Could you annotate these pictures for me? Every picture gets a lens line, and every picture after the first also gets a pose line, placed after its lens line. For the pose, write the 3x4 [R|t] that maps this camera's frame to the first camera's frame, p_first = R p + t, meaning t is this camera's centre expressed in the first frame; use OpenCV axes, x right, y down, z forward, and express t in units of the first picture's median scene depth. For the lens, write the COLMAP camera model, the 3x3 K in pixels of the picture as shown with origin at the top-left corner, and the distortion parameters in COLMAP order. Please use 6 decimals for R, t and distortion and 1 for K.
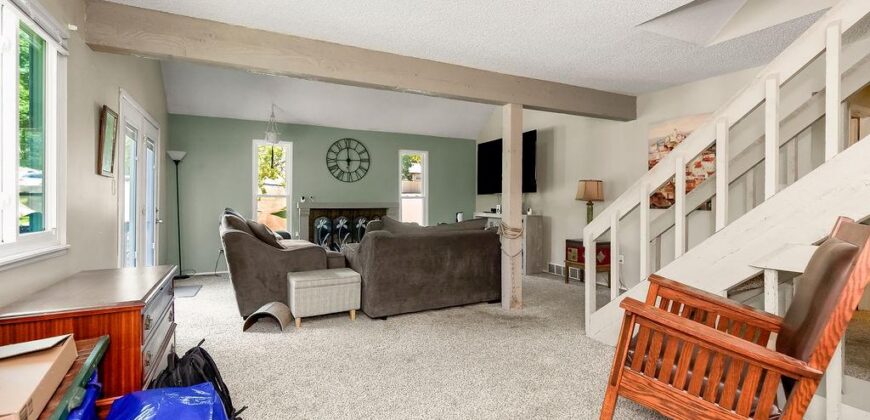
lens RADIAL K [[409.0, 0, 435.9], [0, 409.0, 203.8], [0, 0, 1]] dist [-0.011136, 0.004515]
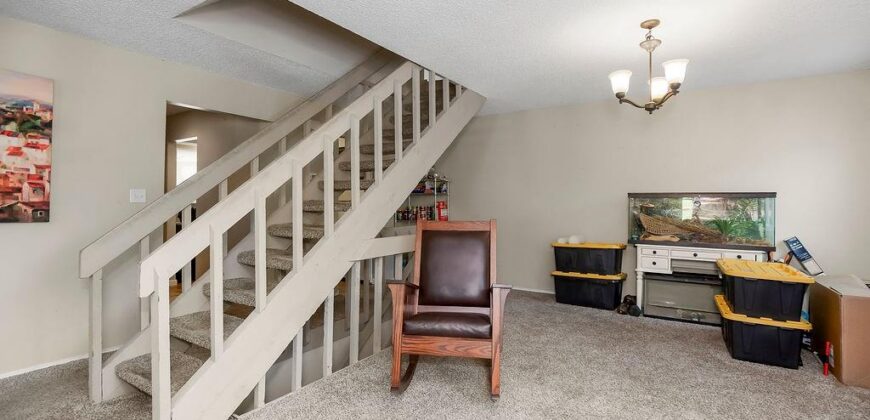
lens RADIAL K [[409.0, 0, 429.9], [0, 409.0, 202.9], [0, 0, 1]] dist [-0.011136, 0.004515]
pose [[-0.493597, -0.005148, 0.869676, -0.205431], [0.001039, 0.999978, 0.006509, -0.018108], [-0.869690, 0.004116, -0.493581, 0.704438]]
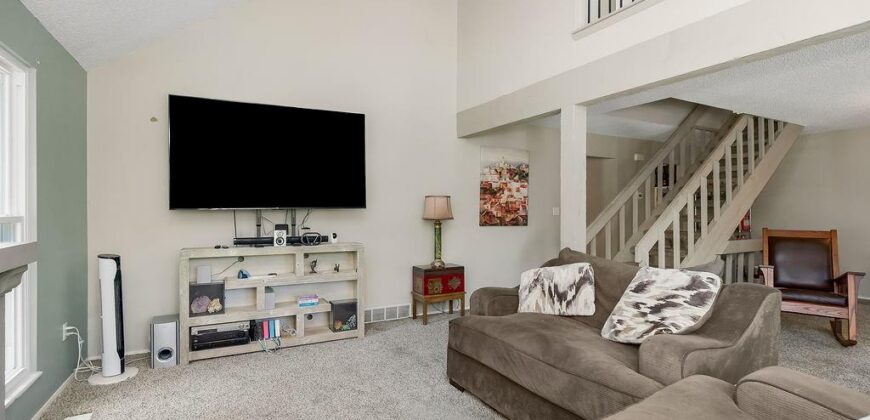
lens RADIAL K [[409.0, 0, 438.5], [0, 409.0, 207.6], [0, 0, 1]] dist [-0.011136, 0.004515]
pose [[-0.020792, -0.001448, 0.999783, -0.565353], [0.003250, 0.999994, 0.001516, -0.040868], [-0.999779, 0.003281, -0.020787, 1.187091]]
